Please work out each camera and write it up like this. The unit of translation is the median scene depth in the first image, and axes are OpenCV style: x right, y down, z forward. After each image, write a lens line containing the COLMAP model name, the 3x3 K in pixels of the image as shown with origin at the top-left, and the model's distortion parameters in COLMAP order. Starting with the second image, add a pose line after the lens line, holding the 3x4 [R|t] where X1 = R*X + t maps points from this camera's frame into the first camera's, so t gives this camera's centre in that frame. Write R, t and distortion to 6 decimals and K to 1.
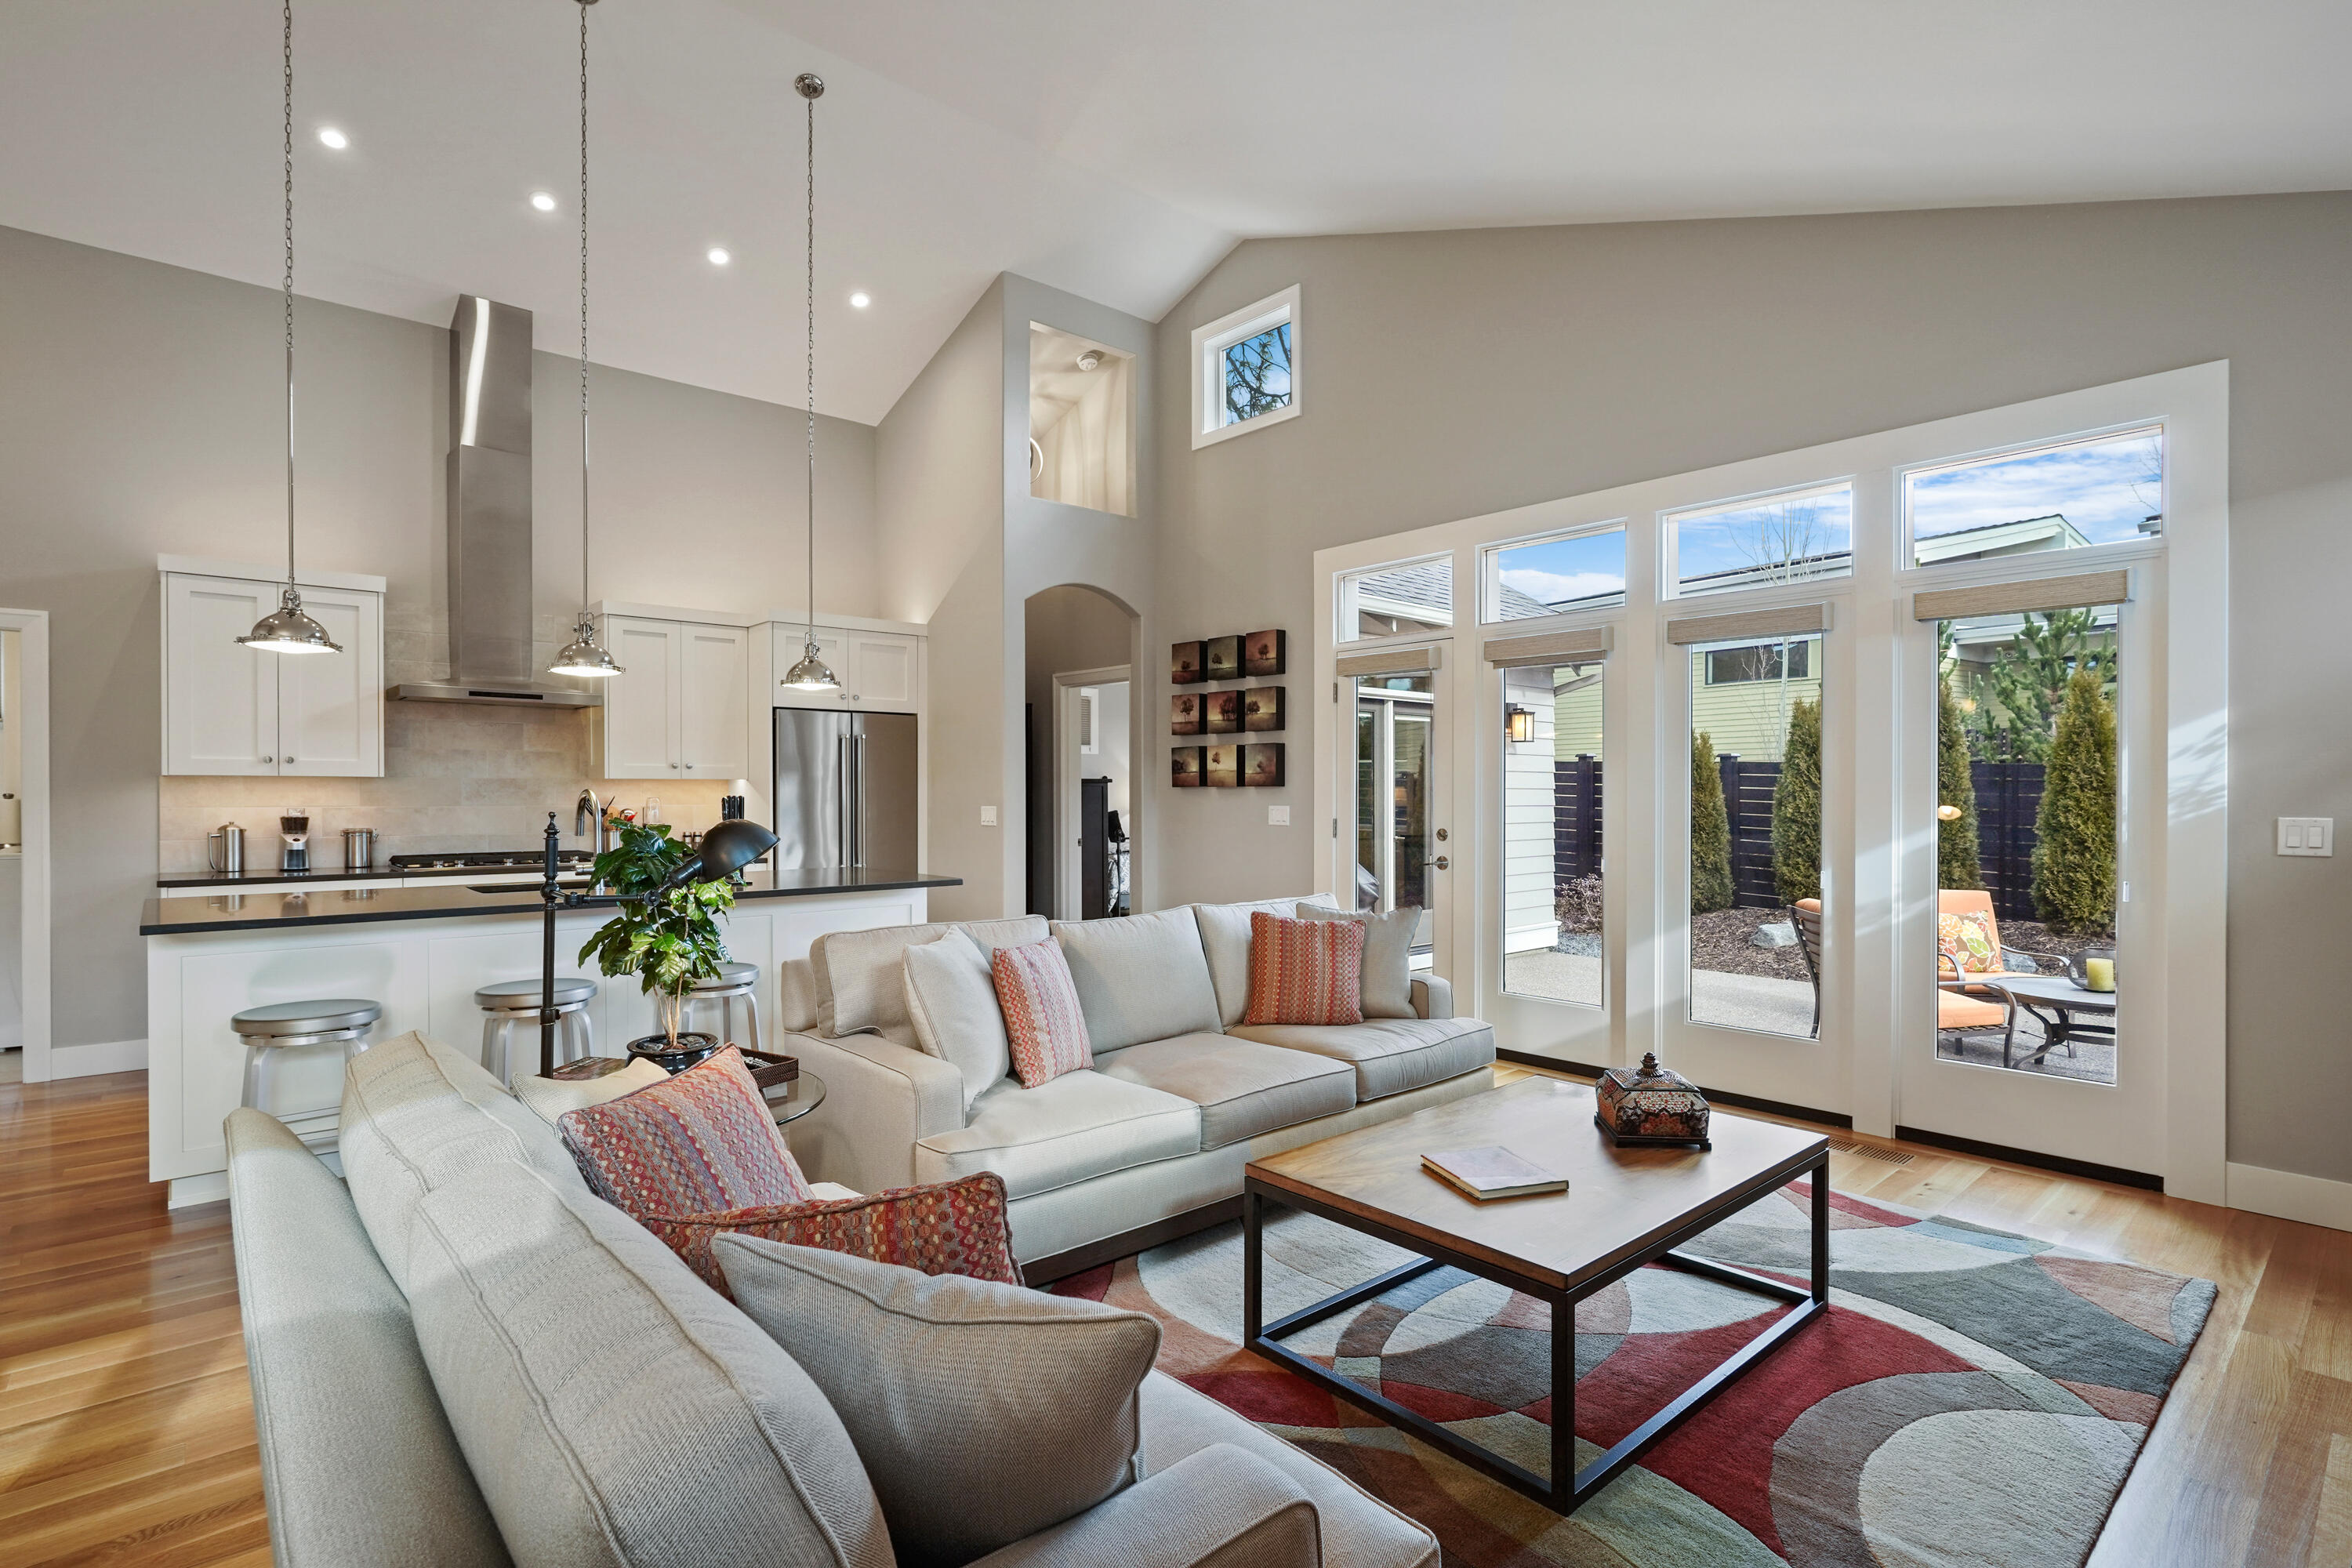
lens RADIAL K [[1131.4, 0, 1180.9], [0, 1131.4, 803.0], [0, 0, 1]] dist [-0.011447, 0.007582]
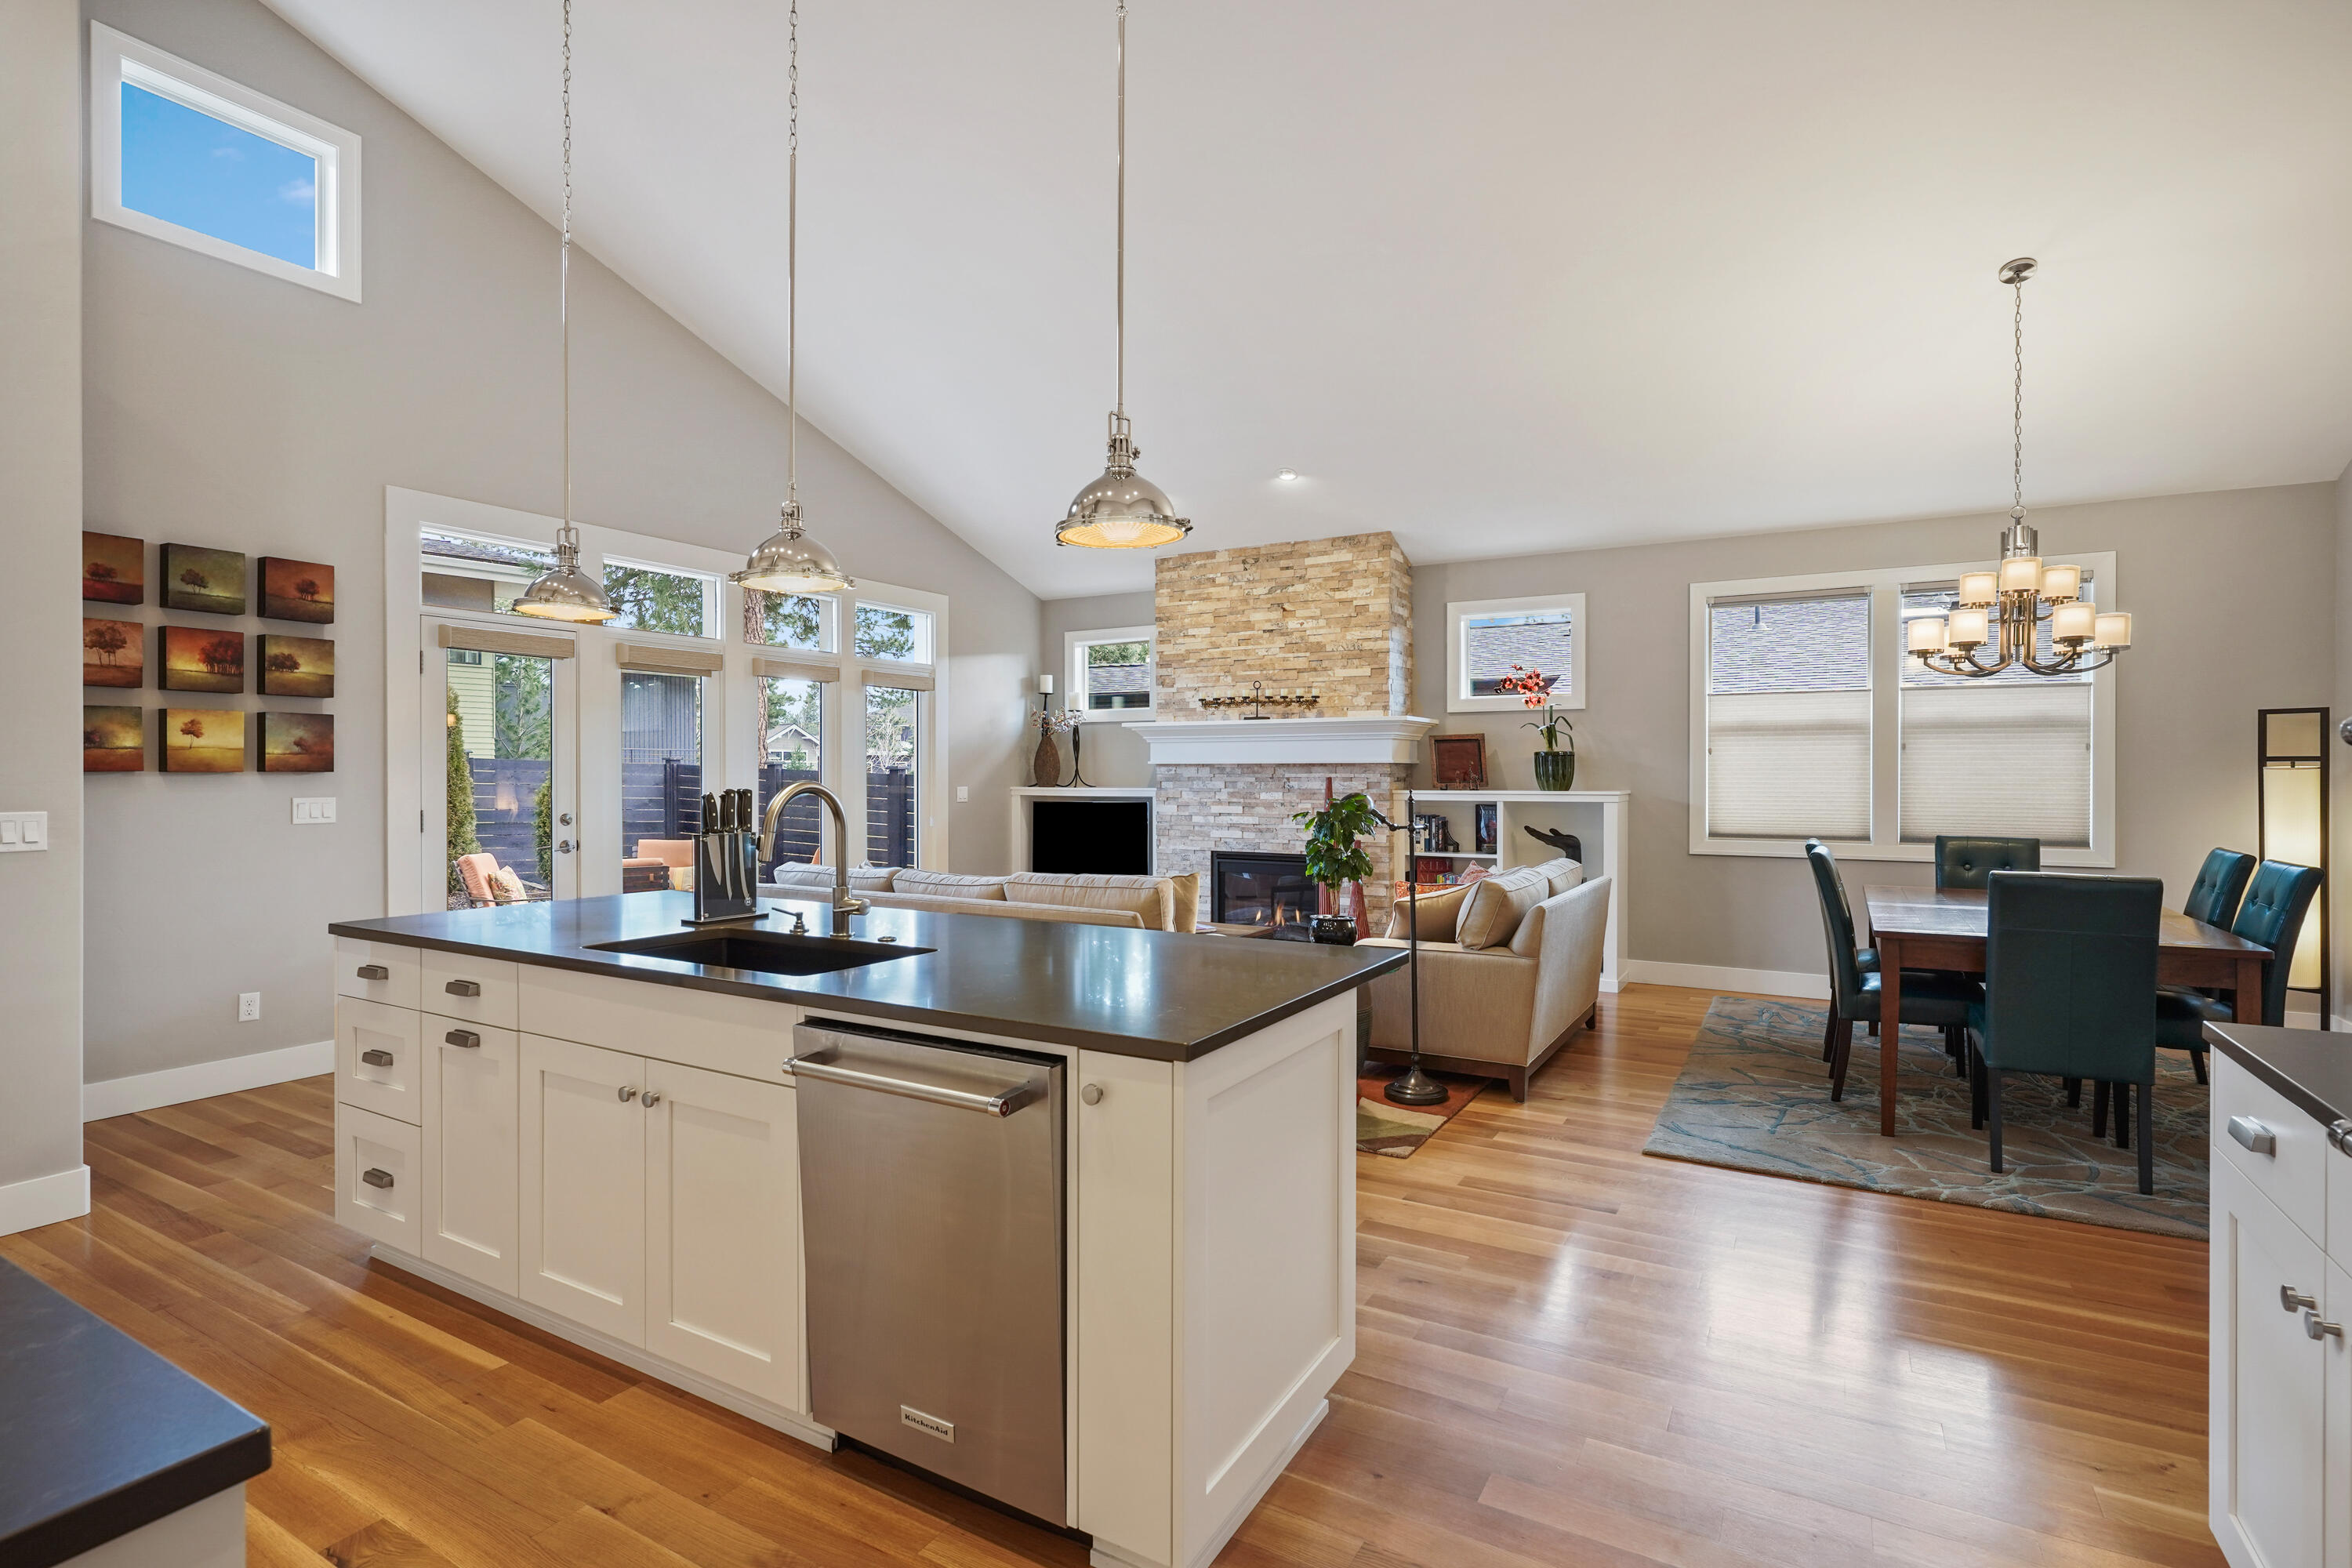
lens RADIAL K [[1131.4, 0, 1176.6], [0, 1131.4, 777.5], [0, 0, 1]] dist [-0.011447, 0.007582]
pose [[-0.313766, -0.004399, 0.949490, -0.838952], [0.008888, 0.999932, 0.007570, -0.012174], [-0.949459, 0.010814, -0.313705, 0.720322]]
